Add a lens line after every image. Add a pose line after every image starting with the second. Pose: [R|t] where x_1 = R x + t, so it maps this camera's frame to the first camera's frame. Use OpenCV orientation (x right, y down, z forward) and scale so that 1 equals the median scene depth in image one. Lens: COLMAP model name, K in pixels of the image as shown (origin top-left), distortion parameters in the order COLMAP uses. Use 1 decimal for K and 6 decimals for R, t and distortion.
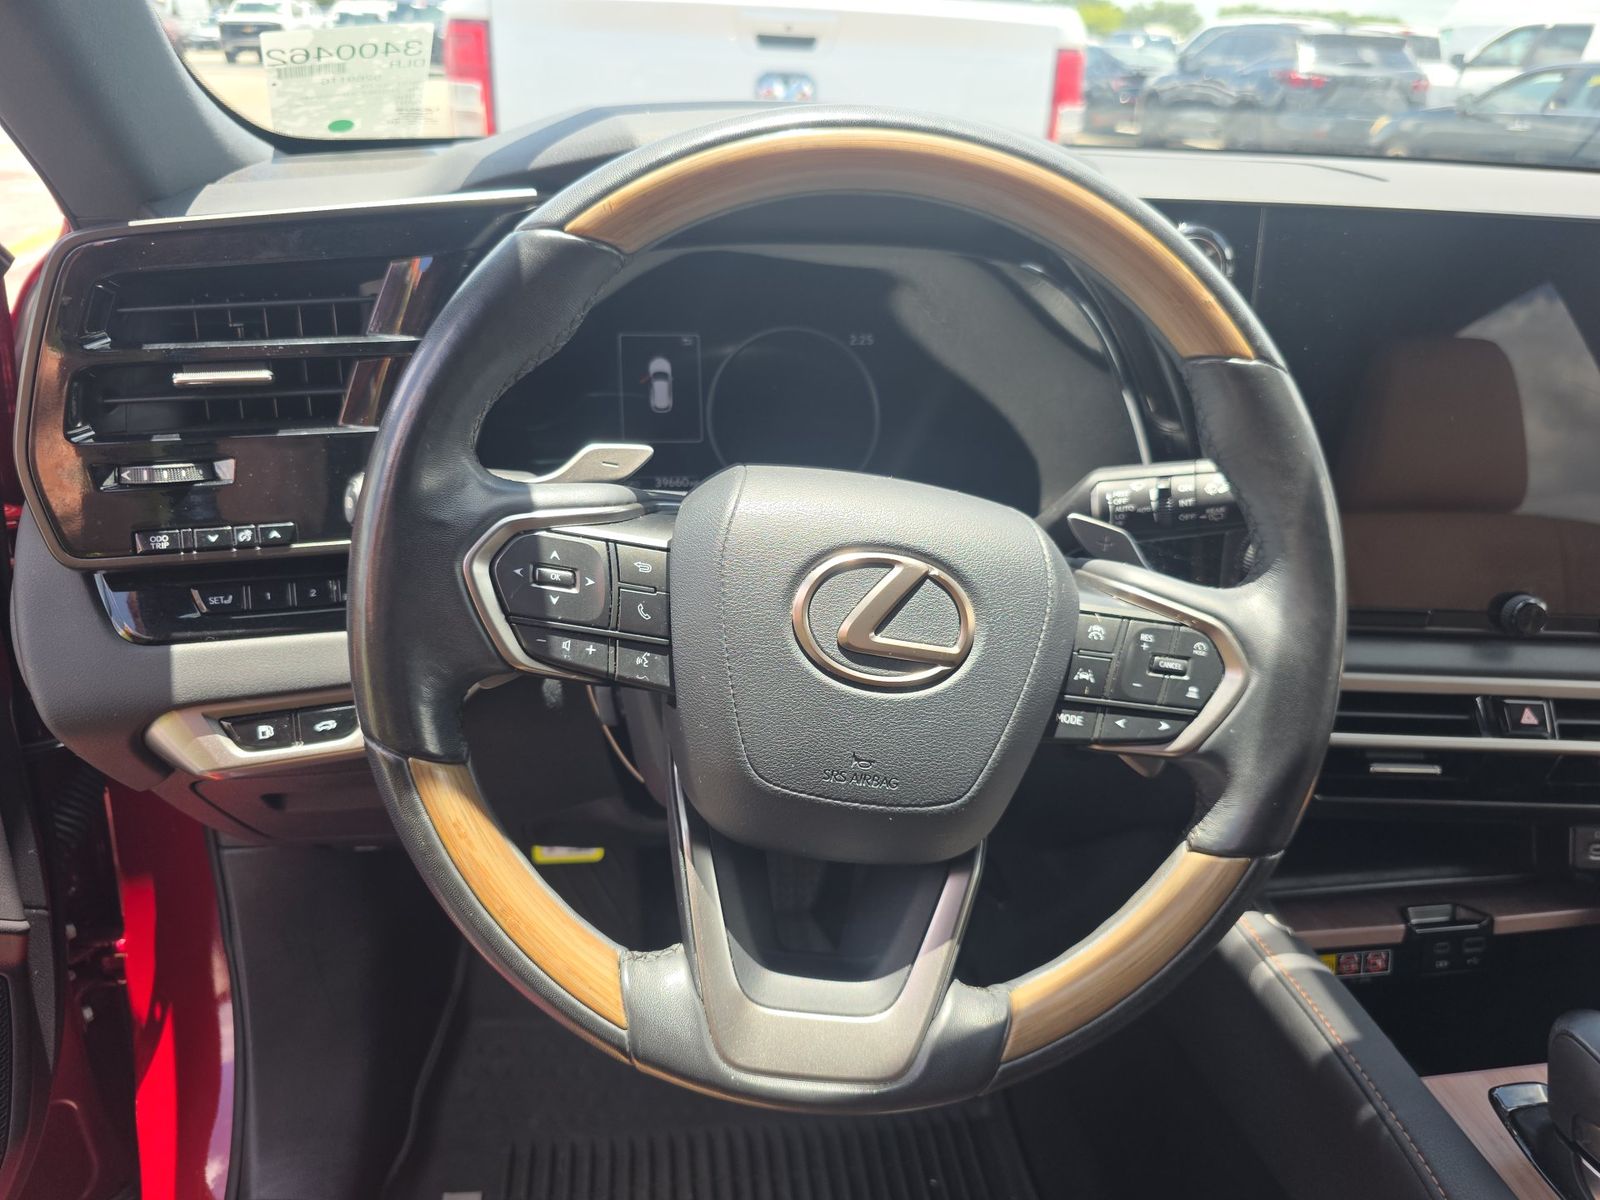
lens RADIAL K [[1065.5, 0, 799.2], [0, 1065.5, 604.4], [0, 0, 1]] dist [0.007731, 0.000962]
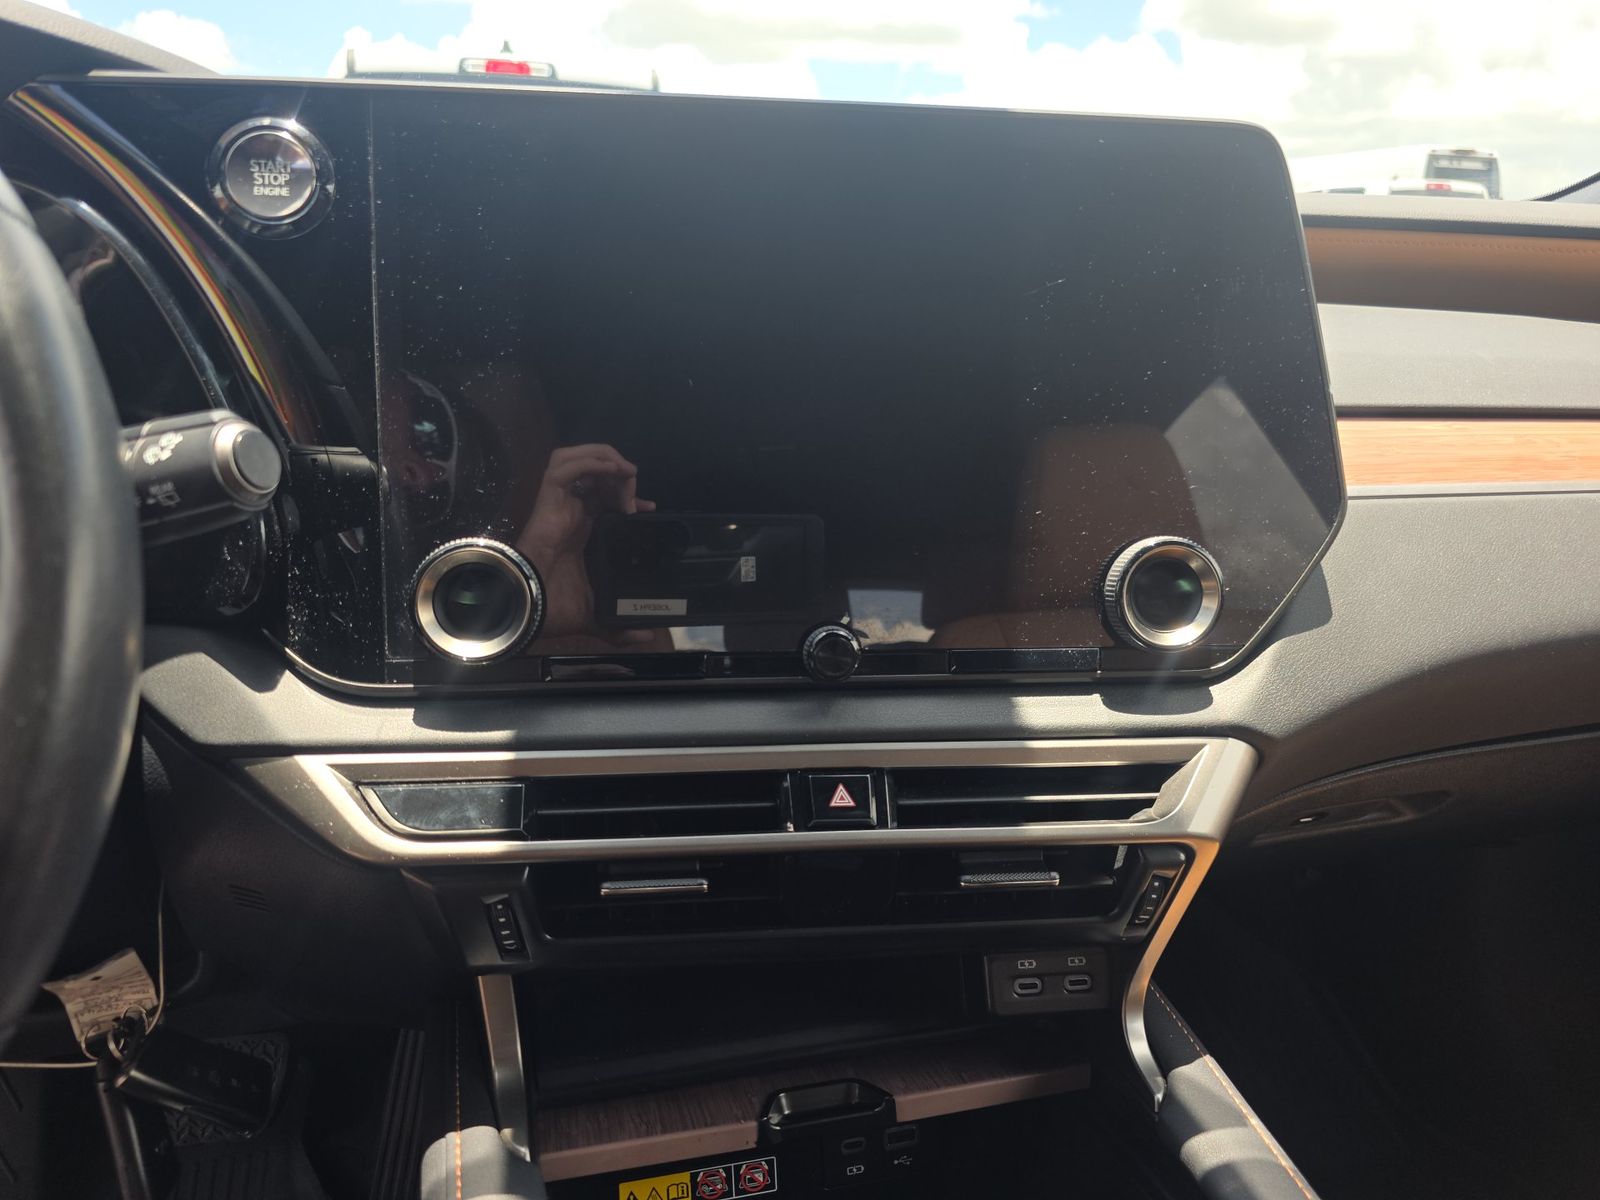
lens RADIAL K [[1065.5, 0, 800.3], [0, 1065.5, 595.5], [0, 0, 1]] dist [0.007731, 0.000962]
pose [[0.996405, -0.044314, 0.072203, 0.598723], [0.053530, 0.989913, -0.131178, 0.064017], [-0.065662, 0.134571, 0.988726, 0.302855]]
